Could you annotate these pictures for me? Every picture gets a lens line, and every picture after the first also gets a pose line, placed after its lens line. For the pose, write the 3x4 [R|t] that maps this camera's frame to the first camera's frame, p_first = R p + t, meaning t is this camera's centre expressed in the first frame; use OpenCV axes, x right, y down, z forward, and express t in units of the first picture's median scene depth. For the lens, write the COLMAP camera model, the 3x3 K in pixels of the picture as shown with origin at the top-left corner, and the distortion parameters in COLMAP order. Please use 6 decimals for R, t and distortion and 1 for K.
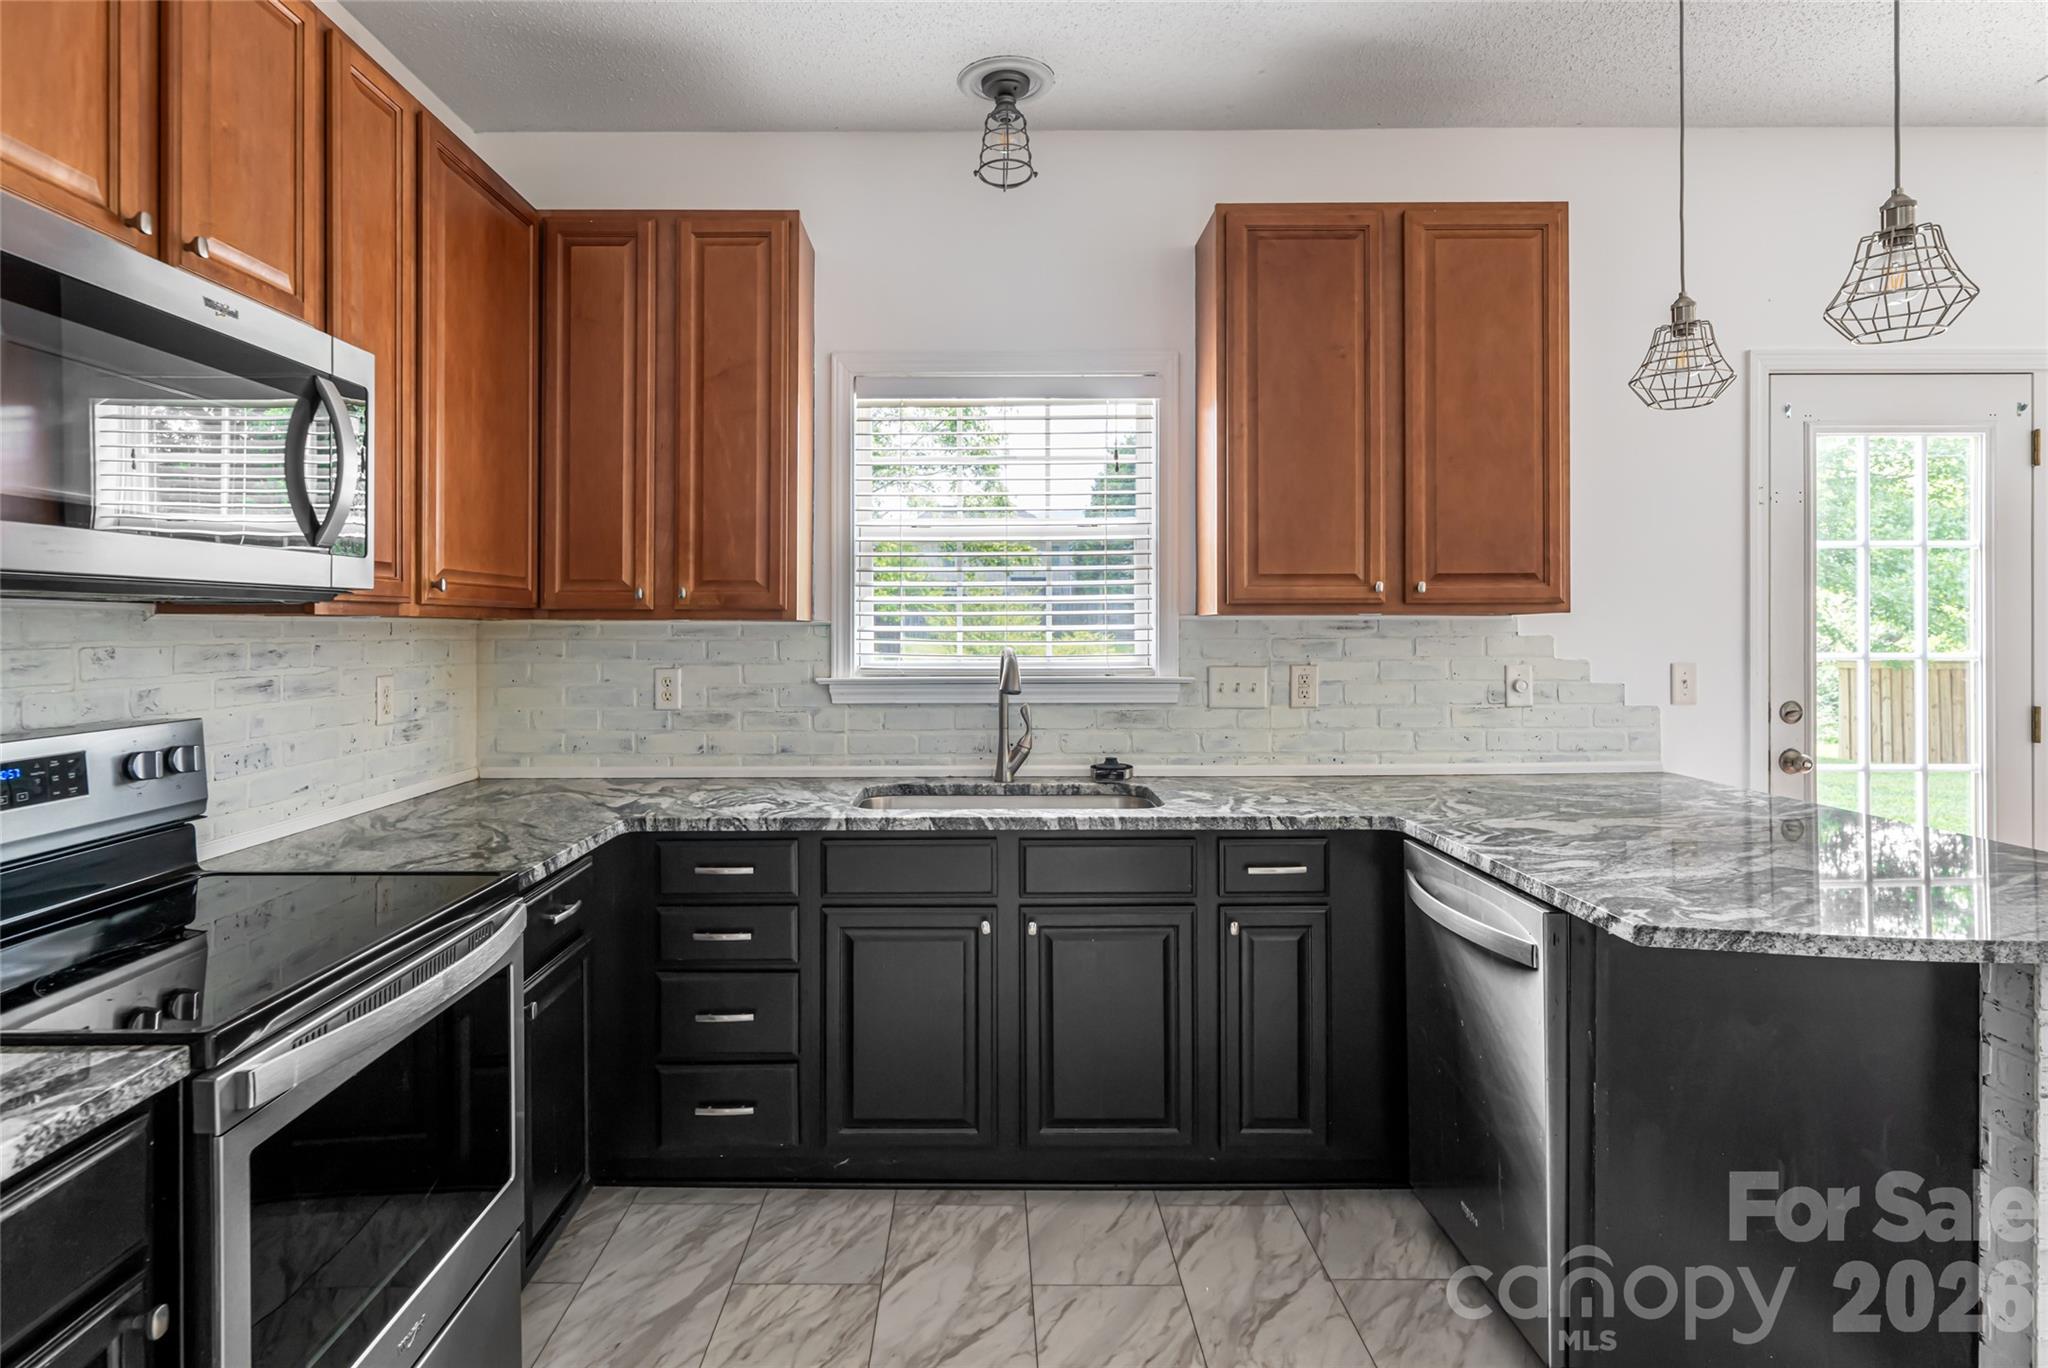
lens RADIAL K [[1080.4, 0, 981.0], [0, 1080.4, 628.6], [0, 0, 1]] dist [0.003494, -0.001054]
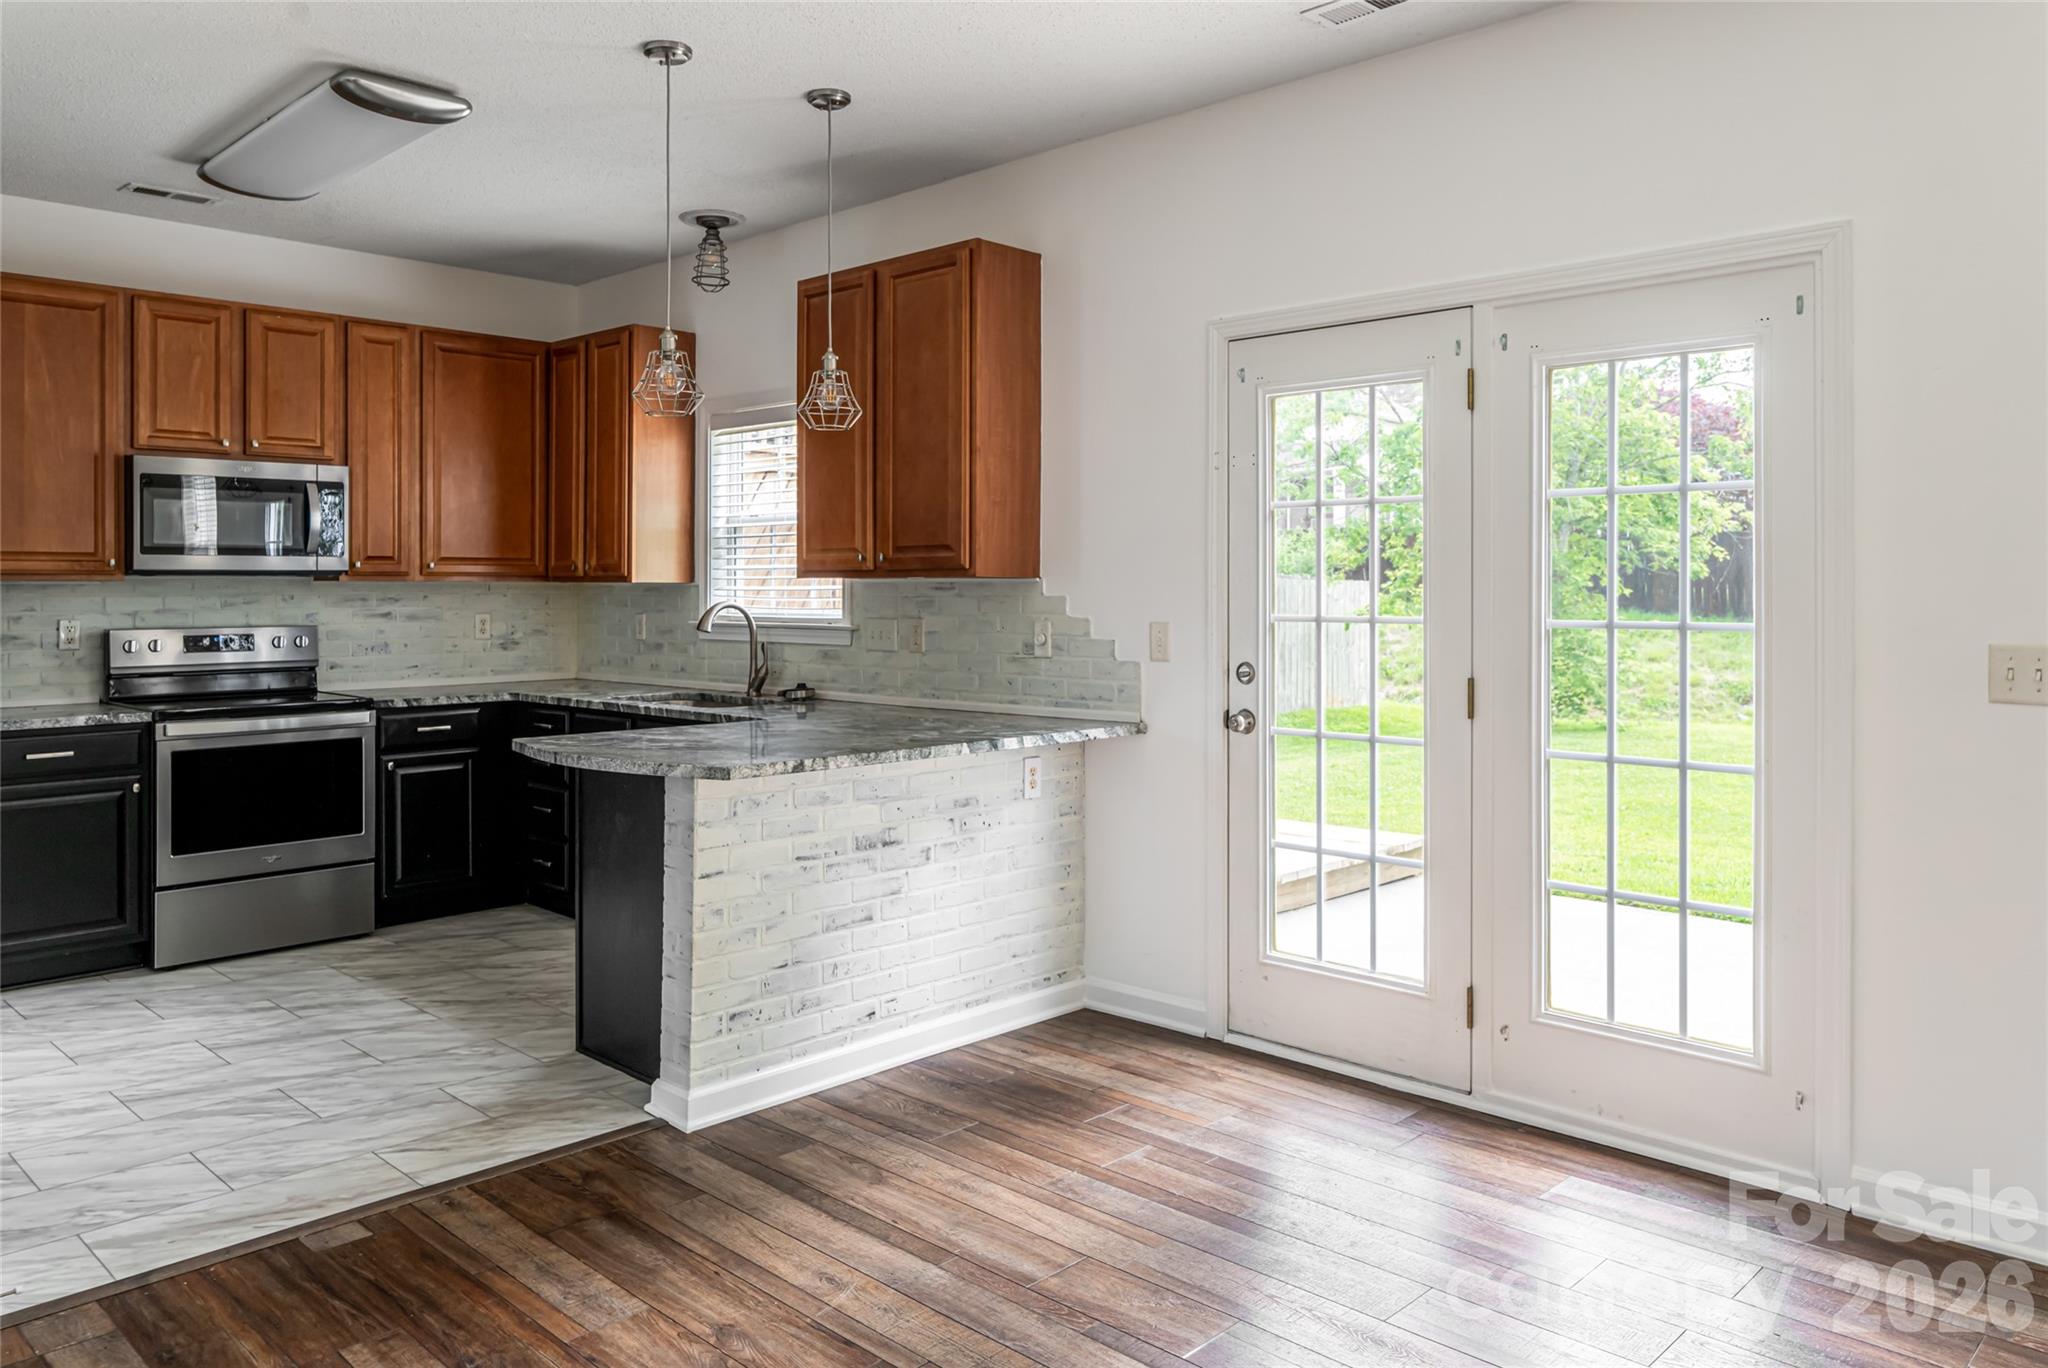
lens RADIAL K [[1444.8, 0, 999.6], [0, 1444.8, 581.2], [0, 0, 1]] dist [-0.000588, -0.005451]
pose [[0.715286, -0.001193, -0.698831, 1.667341], [-0.002229, 0.999990, -0.003988, -0.002664], [0.698829, 0.004410, 0.715276, -0.137457]]
